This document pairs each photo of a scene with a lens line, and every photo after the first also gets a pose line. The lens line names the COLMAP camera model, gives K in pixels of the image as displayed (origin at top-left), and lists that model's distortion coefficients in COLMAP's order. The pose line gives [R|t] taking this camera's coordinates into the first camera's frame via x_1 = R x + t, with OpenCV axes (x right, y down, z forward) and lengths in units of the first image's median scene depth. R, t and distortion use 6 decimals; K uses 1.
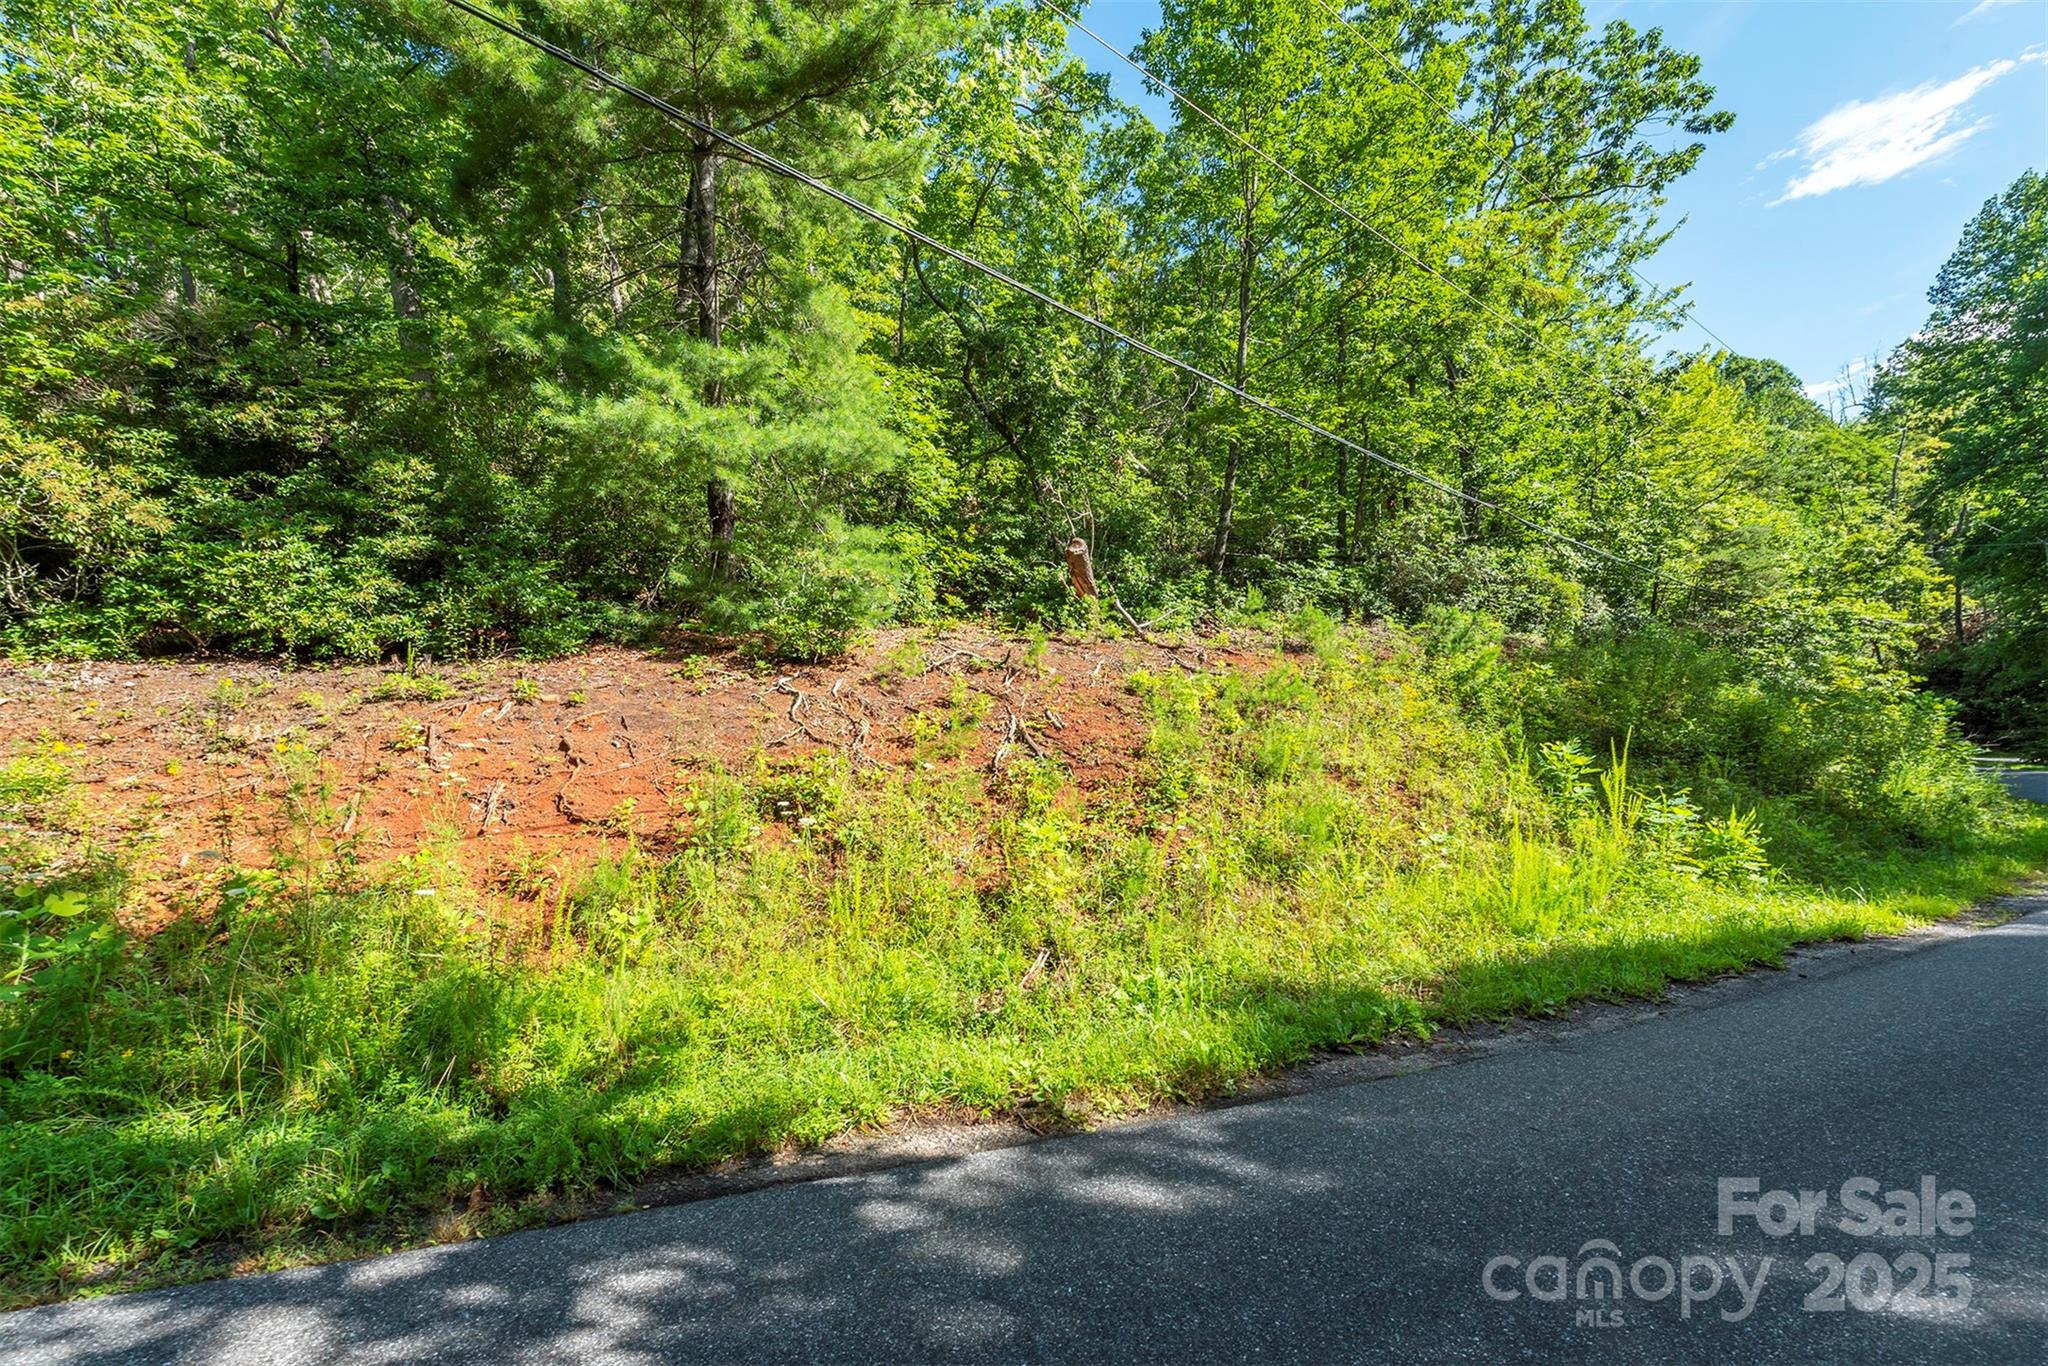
lens RADIAL K [[784.6, 0, 1024.0], [0, 784.6, 683.0], [0, 0, 1]] dist [0.001462, -0.003170]
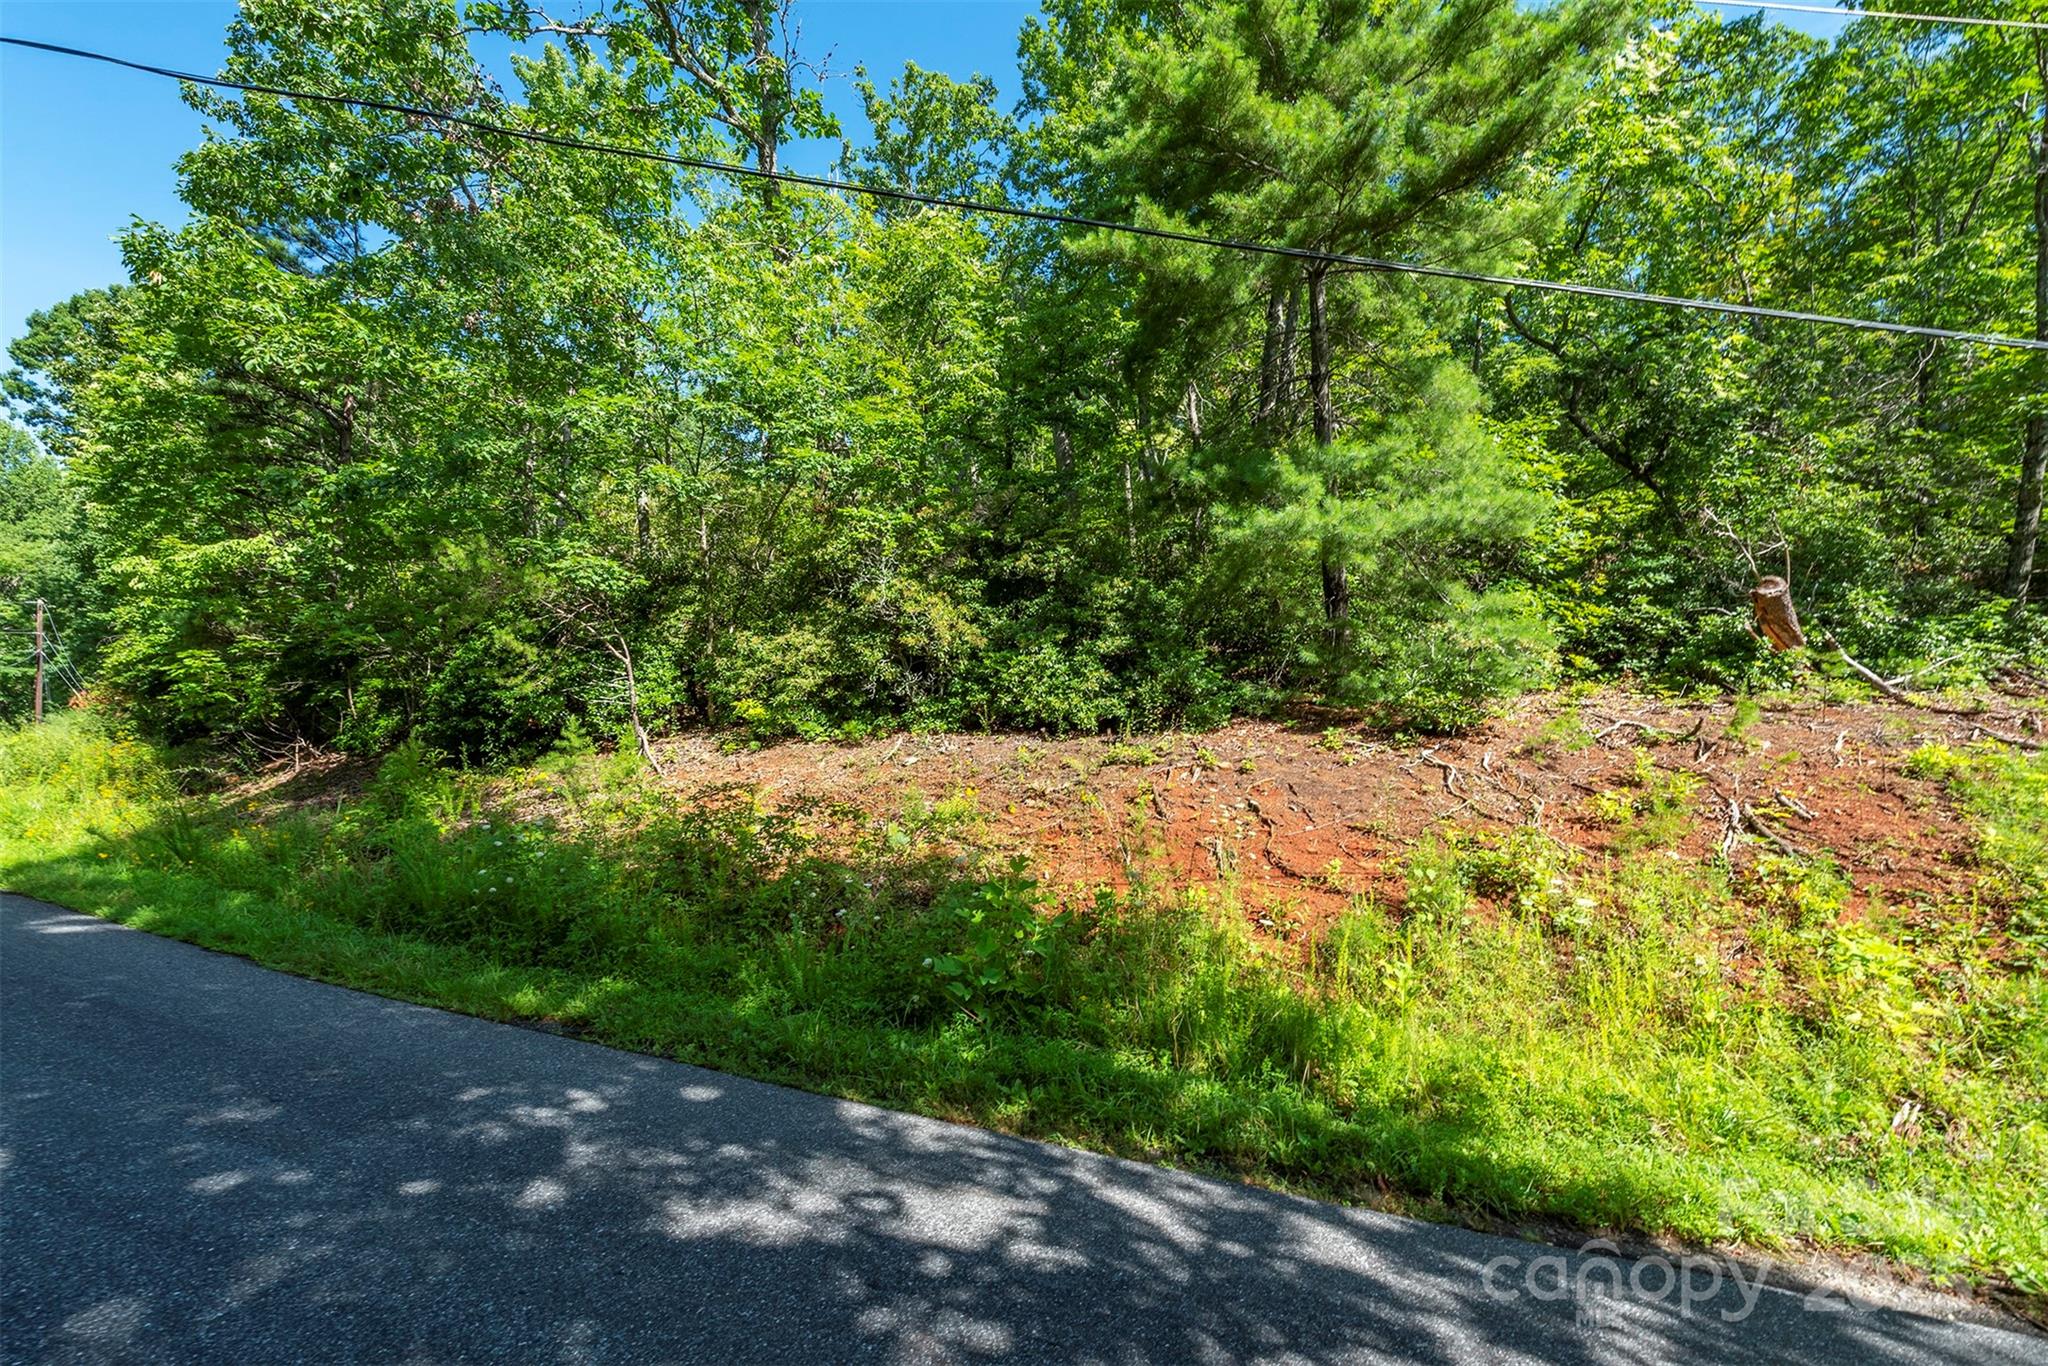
lens RADIAL K [[784.6, 0, 1024.0], [0, 784.6, 683.0], [0, 0, 1]] dist [0.001462, -0.003170]
pose [[0.811467, -0.034427, -0.583383, -0.133033], [-0.012936, 0.996960, -0.076828, -0.008479], [0.584255, 0.069890, 0.808555, -0.123233]]
